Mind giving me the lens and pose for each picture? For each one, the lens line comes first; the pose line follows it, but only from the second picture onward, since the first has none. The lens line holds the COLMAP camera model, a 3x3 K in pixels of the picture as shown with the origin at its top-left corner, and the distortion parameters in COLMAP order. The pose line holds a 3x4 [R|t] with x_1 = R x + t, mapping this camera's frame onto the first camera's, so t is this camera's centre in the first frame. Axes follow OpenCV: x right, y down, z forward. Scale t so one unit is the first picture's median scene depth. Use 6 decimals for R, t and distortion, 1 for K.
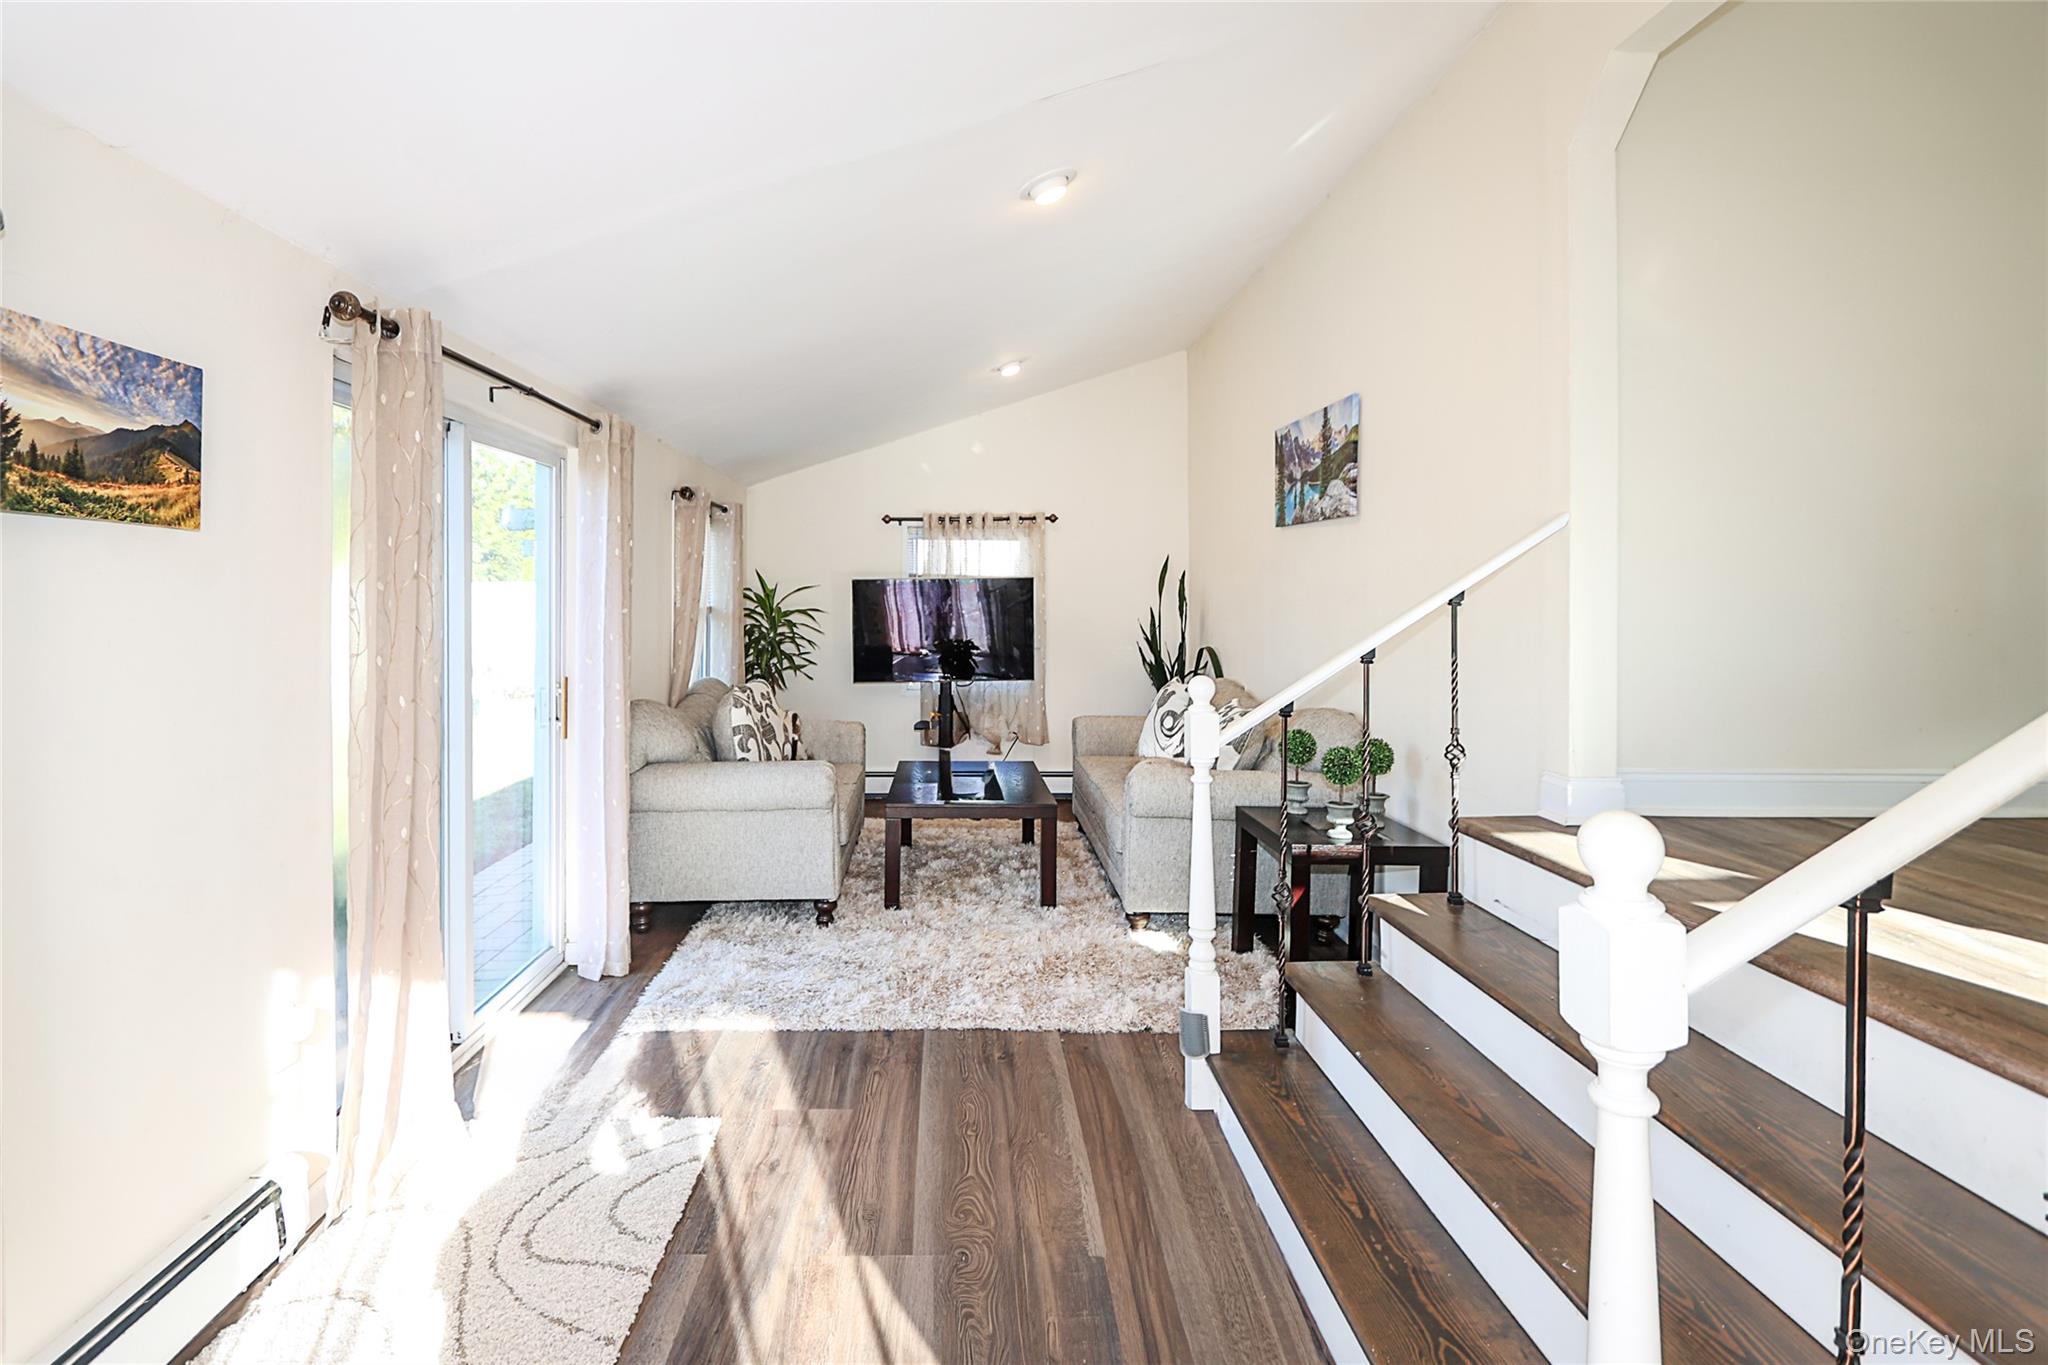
lens RADIAL K [[984.4, 0, 1060.9], [0, 984.4, 601.6], [0, 0, 1]] dist [0.001316, 0.000422]
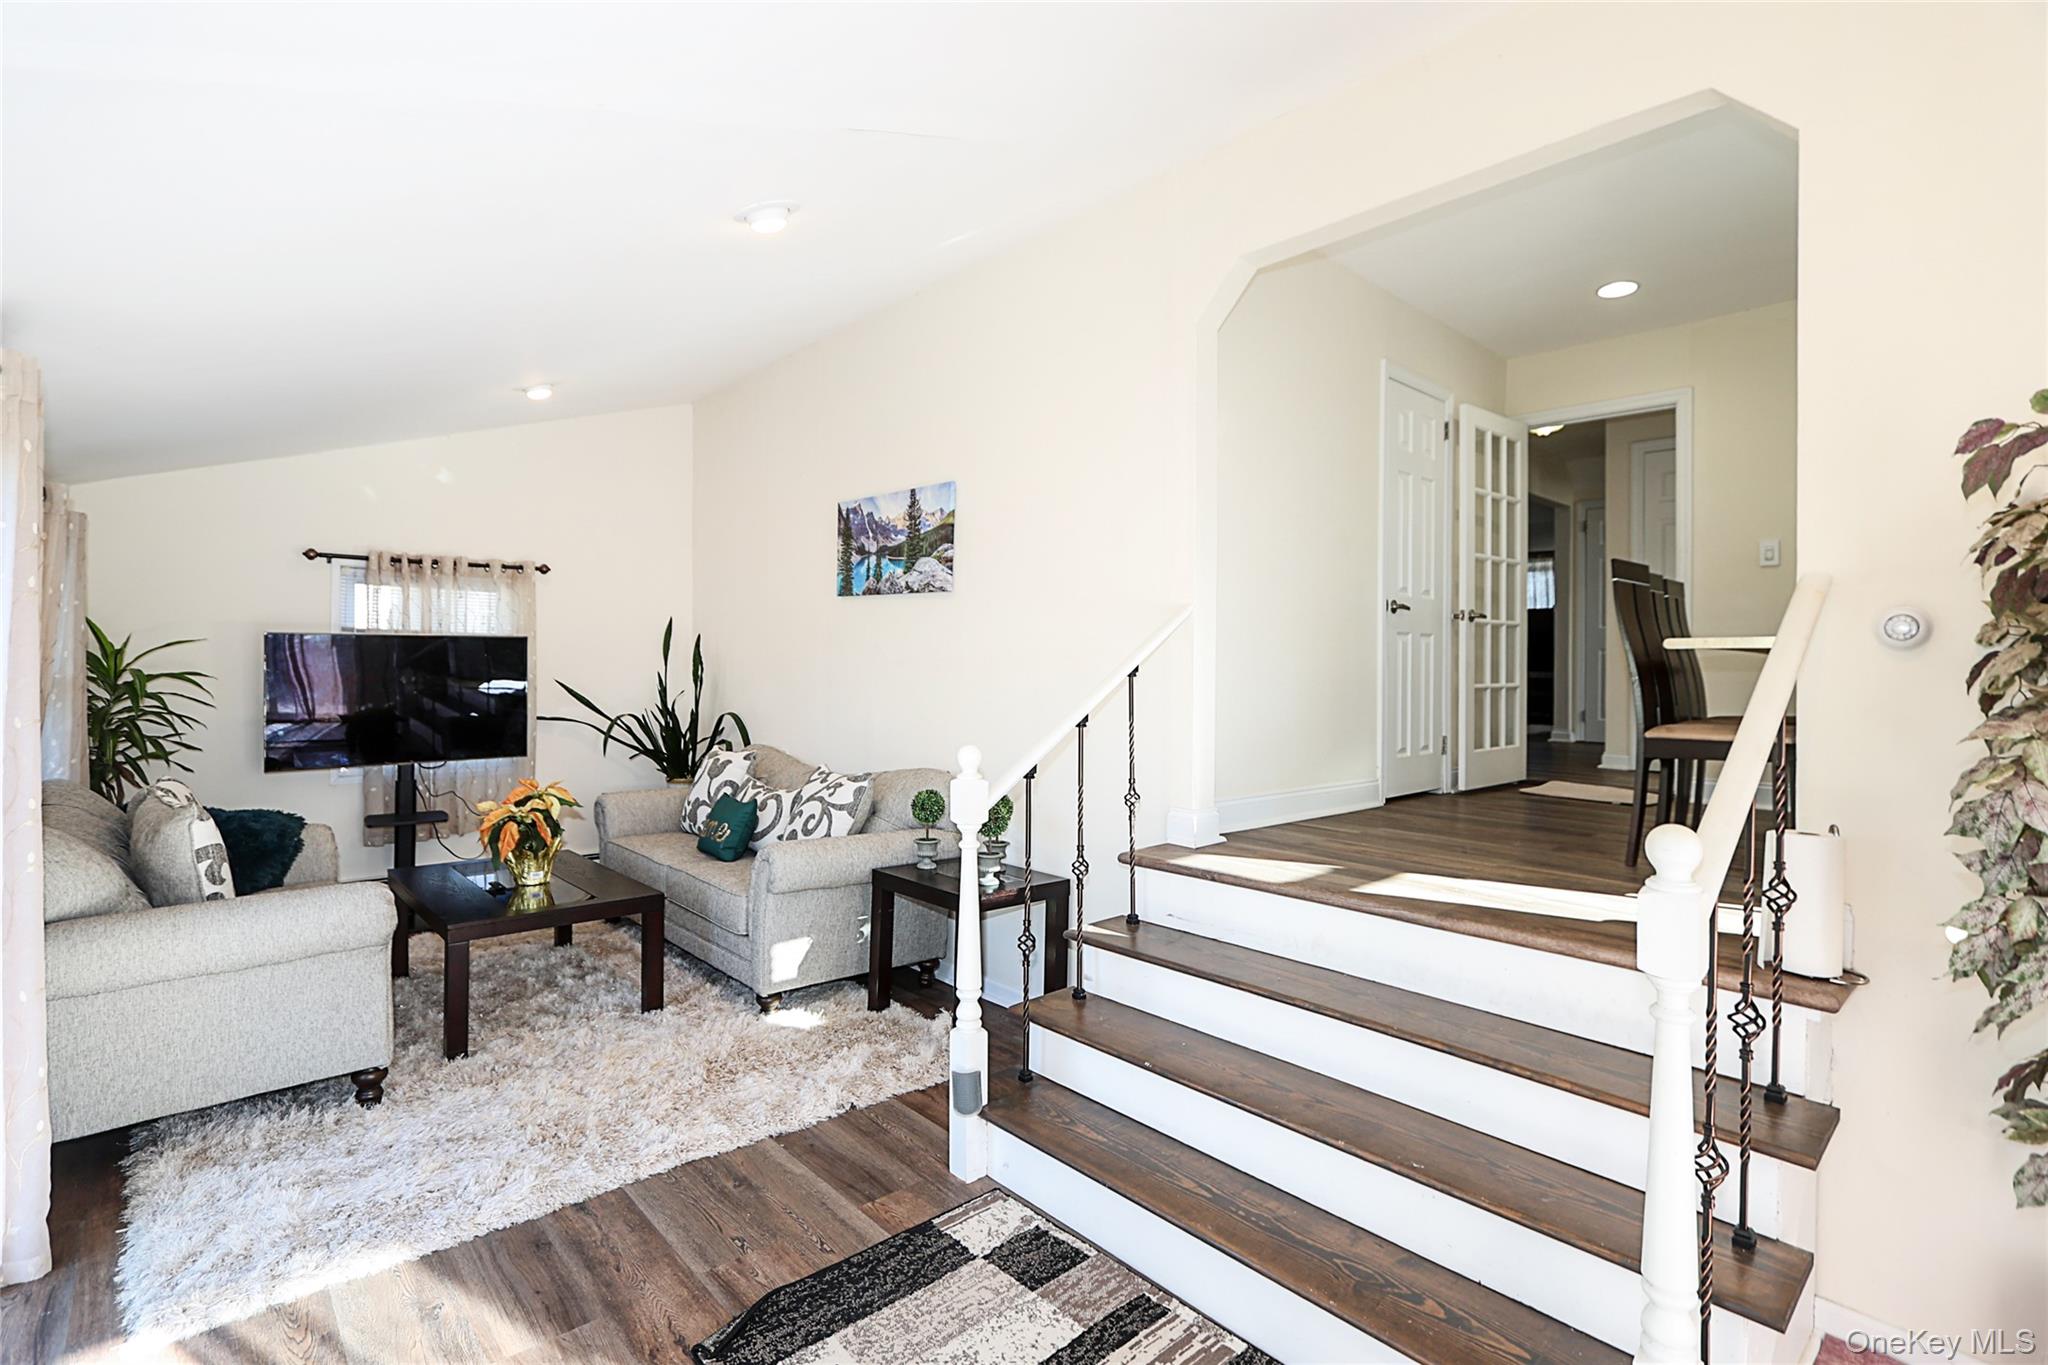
lens RADIAL K [[919.0, 0, 1025.1], [0, 919.0, 670.6], [0, 0, 1]] dist [-0.000098, 0.000287]
pose [[0.774330, 0.006107, 0.632753, -0.277656], [-0.010779, 0.999936, 0.003540, -0.003555], [-0.632691, -0.009562, 0.774346, 0.146151]]
